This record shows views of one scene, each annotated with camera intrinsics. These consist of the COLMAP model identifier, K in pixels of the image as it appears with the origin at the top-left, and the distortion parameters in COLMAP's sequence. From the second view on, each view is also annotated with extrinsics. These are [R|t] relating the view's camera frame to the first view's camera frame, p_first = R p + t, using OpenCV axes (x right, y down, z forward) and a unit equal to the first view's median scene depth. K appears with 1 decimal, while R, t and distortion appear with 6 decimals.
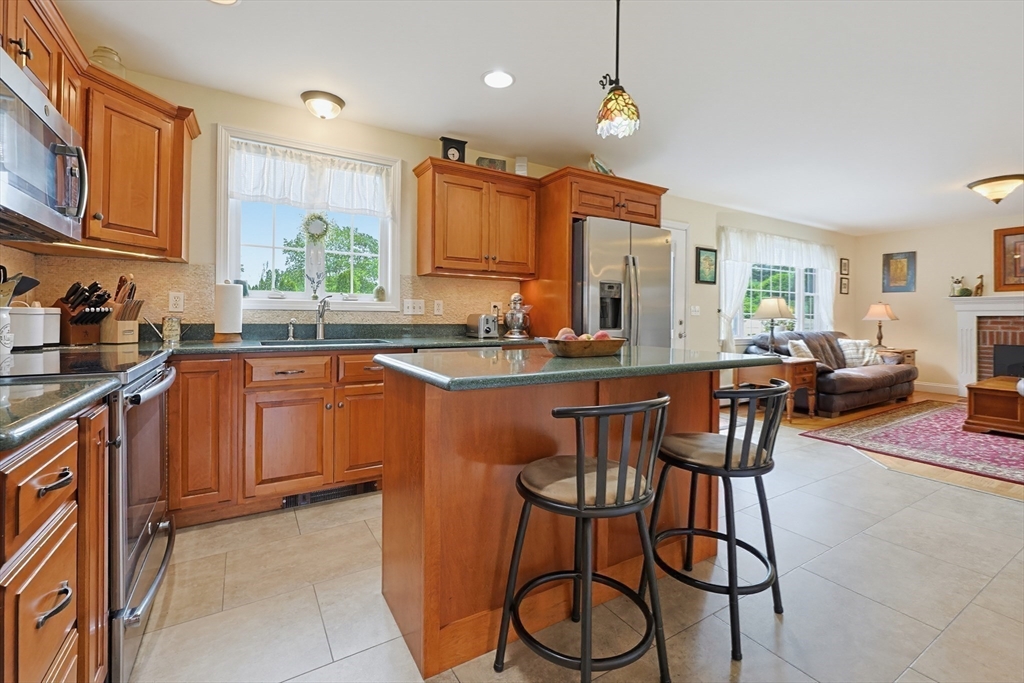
lens RADIAL K [[432.7, 0, 508.8], [0, 432.7, 316.8], [0, 0, 1]] dist [-0.000222, -0.000048]
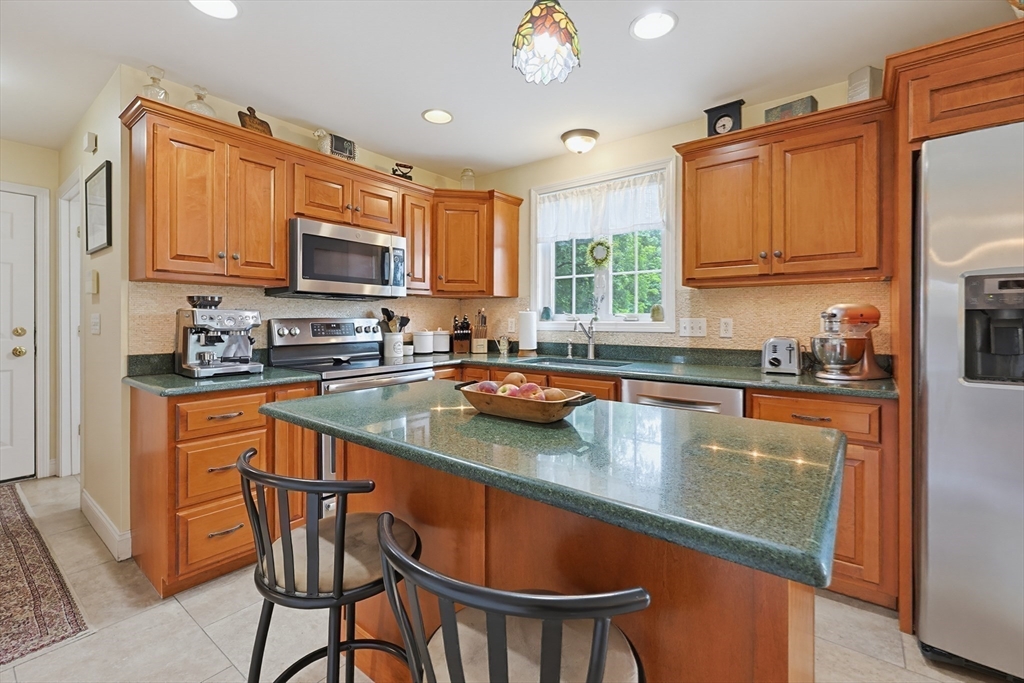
lens RADIAL K [[446.3, 0, 522.0], [0, 446.3, 323.1], [0, 0, 1]] dist [-0.004313, -0.000459]
pose [[0.367845, -0.002427, -0.929884, 0.471711], [0.001711, 0.999997, -0.001933, -0.030386], [0.929885, -0.000880, 0.367848, 0.395728]]
